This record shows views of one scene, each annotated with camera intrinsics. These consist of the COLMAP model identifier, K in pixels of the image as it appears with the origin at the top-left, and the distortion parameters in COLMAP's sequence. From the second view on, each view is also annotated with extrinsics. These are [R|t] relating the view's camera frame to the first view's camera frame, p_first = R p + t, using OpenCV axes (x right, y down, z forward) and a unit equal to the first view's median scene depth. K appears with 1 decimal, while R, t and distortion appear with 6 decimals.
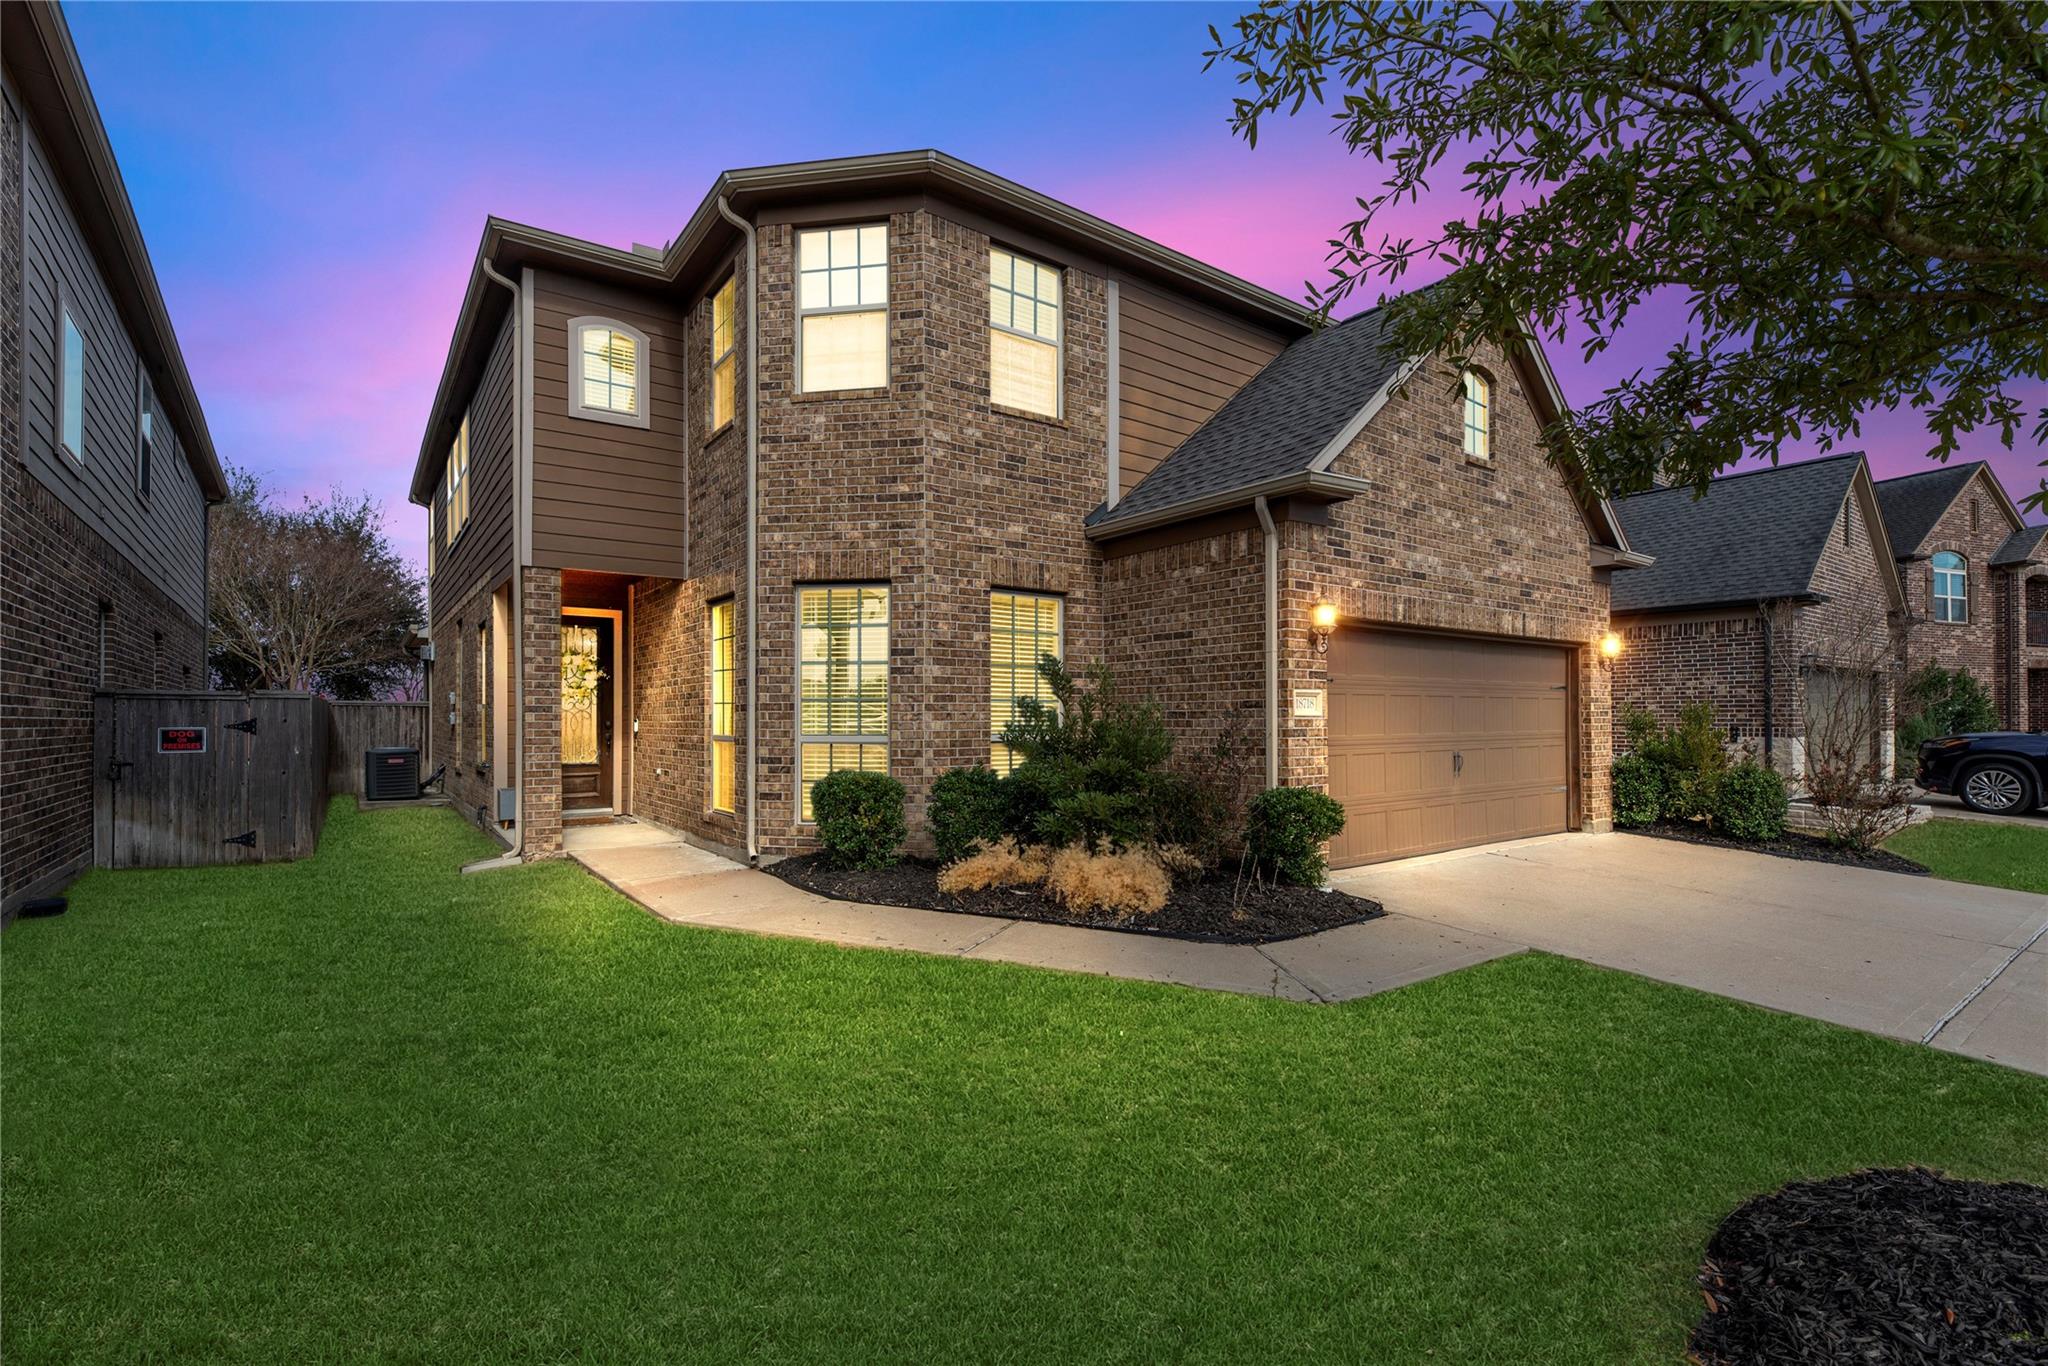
lens RADIAL K [[922.9, 0, 1023.6], [0, 922.9, 697.4], [0, 0, 1]] dist [0.000602, -0.000054]
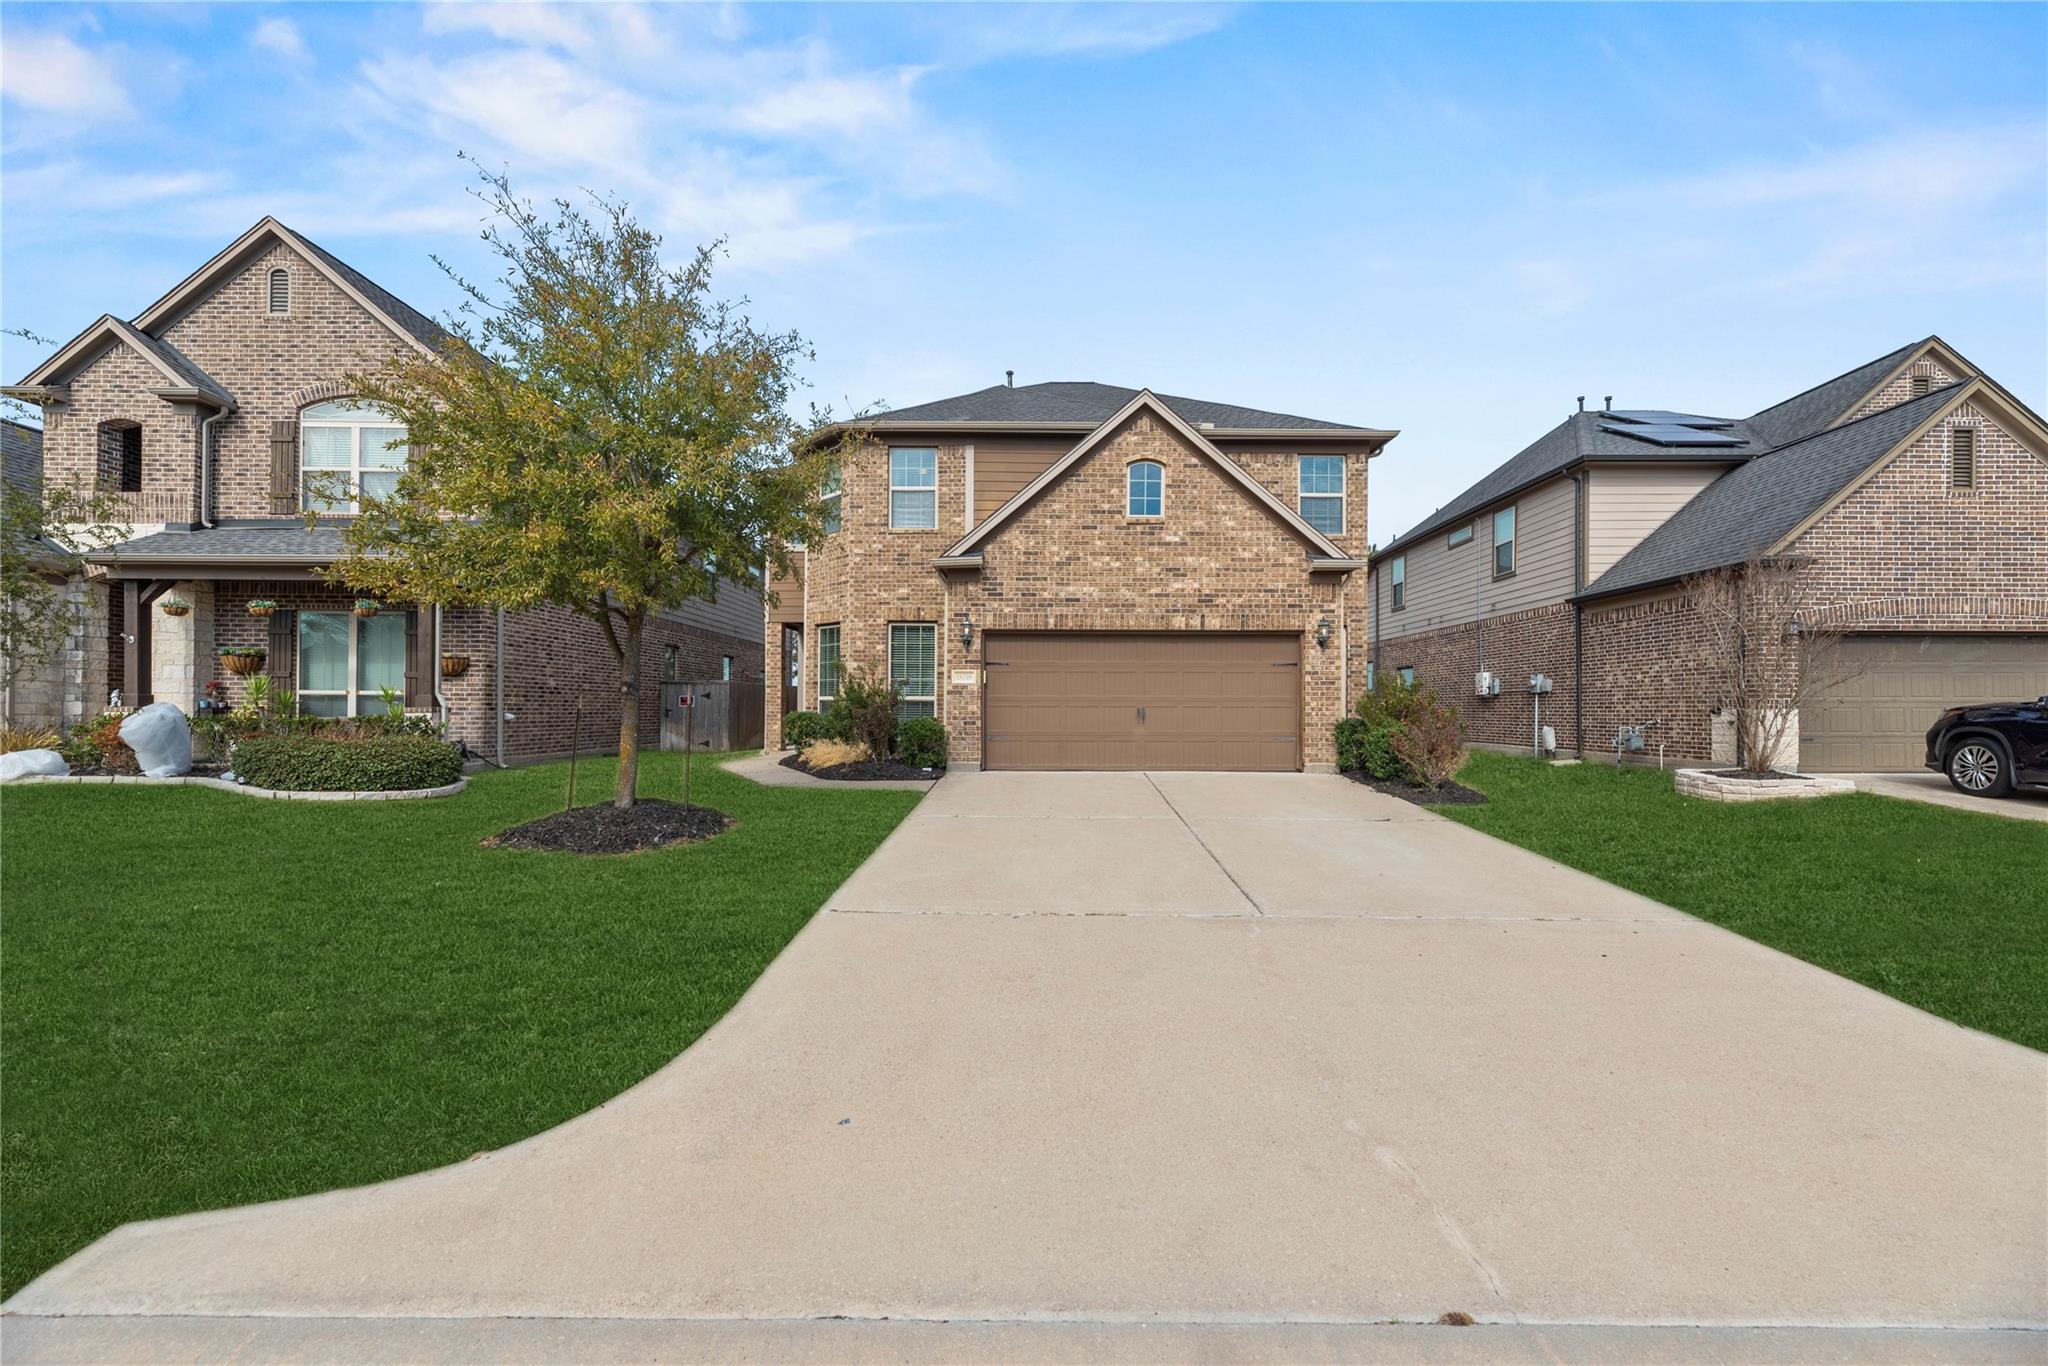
lens RADIAL K [[825.2, 0, 1023.6], [0, 825.2, 683.8], [0, 0, 1]] dist [0.000424, 0.000056]
pose [[0.803014, -0.012615, -0.595827, 1.158854], [0.008010, 0.999914, -0.010375, 0.031688], [0.595906, 0.003559, 0.803046, -0.232120]]
